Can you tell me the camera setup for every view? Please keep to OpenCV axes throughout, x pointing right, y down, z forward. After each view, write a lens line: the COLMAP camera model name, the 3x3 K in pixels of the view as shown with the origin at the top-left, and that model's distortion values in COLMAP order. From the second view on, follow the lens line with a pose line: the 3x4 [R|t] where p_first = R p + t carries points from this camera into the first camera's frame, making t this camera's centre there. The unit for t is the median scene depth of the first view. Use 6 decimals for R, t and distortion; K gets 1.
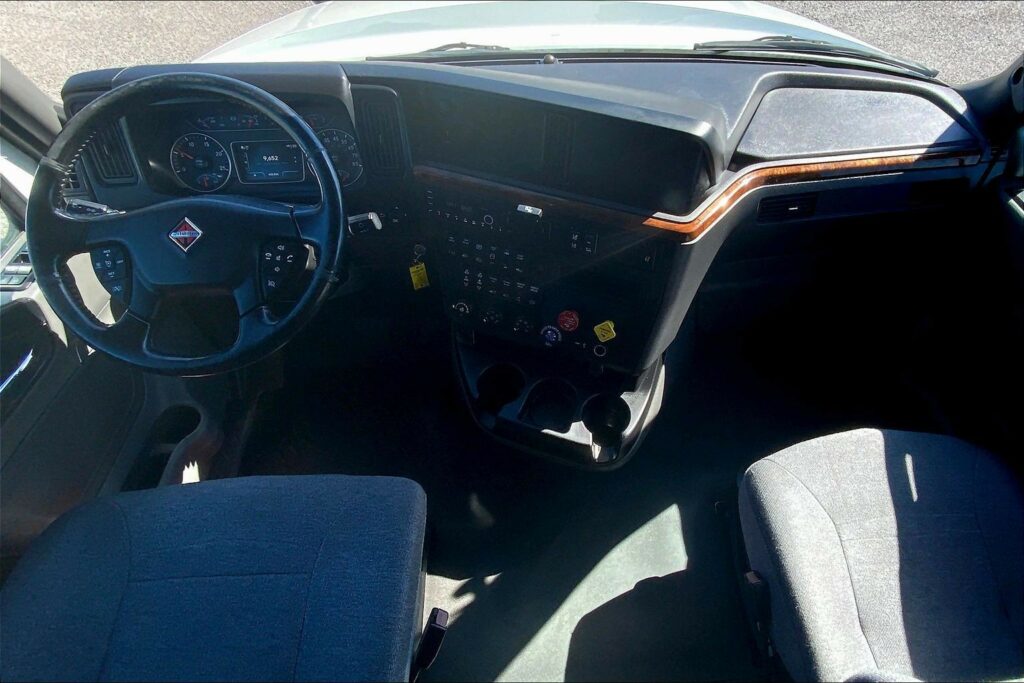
lens RADIAL K [[546.8, 0, 572.8], [0, 546.8, 345.0], [0, 0, 1]] dist [0.014345, -0.012341]
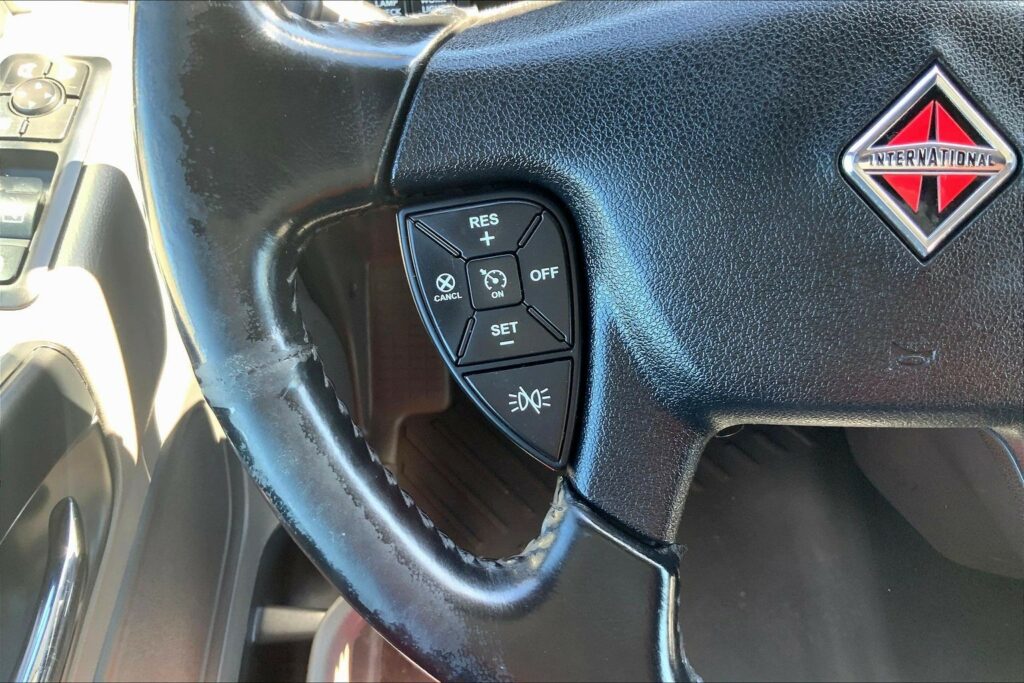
lens RADIAL K [[830.4, 0, 508.0], [0, 830.4, 348.6], [0, 0, 1]] dist [0.063811, -0.102297]
pose [[0.995466, 0.063119, -0.071155, -0.626433], [-0.049274, 0.982094, 0.181834, -0.139050], [0.081358, -0.177504, 0.980751, 0.523396]]
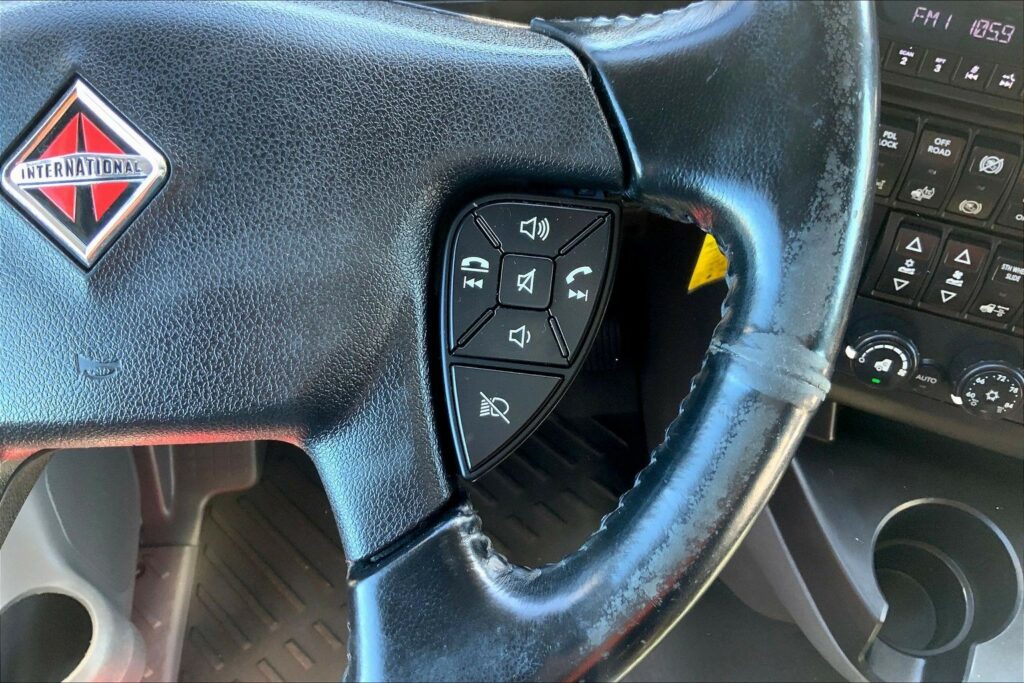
lens RADIAL K [[830.4, 0, 507.6], [0, 830.4, 352.3], [0, 0, 1]] dist [0.063811, -0.102297]
pose [[0.996959, -0.000519, -0.077928, -0.404868], [0.007331, 0.996168, 0.087153, -0.123668], [0.077584, -0.087460, 0.993142, 0.541335]]
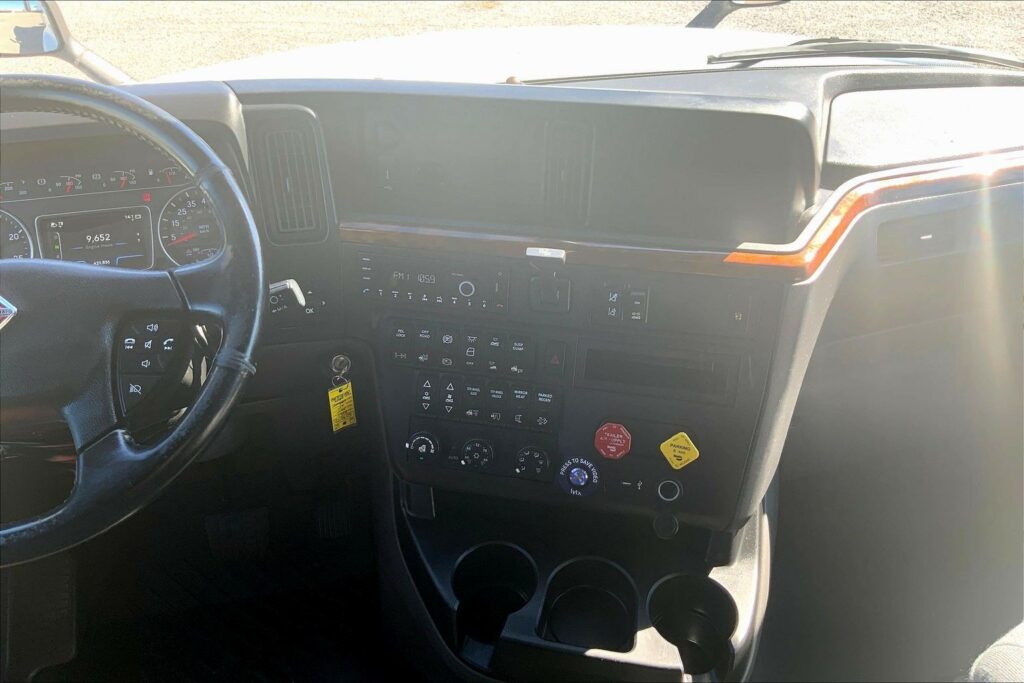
lens RADIAL K [[830.4, 0, 507.9], [0, 830.4, 343.1], [0, 0, 1]] dist [0.063811, -0.102297]
pose [[0.992490, -0.096450, 0.075241, -0.179363], [0.114772, 0.947020, -0.299968, 0.113084], [-0.042323, 0.306350, 0.950977, 0.120327]]
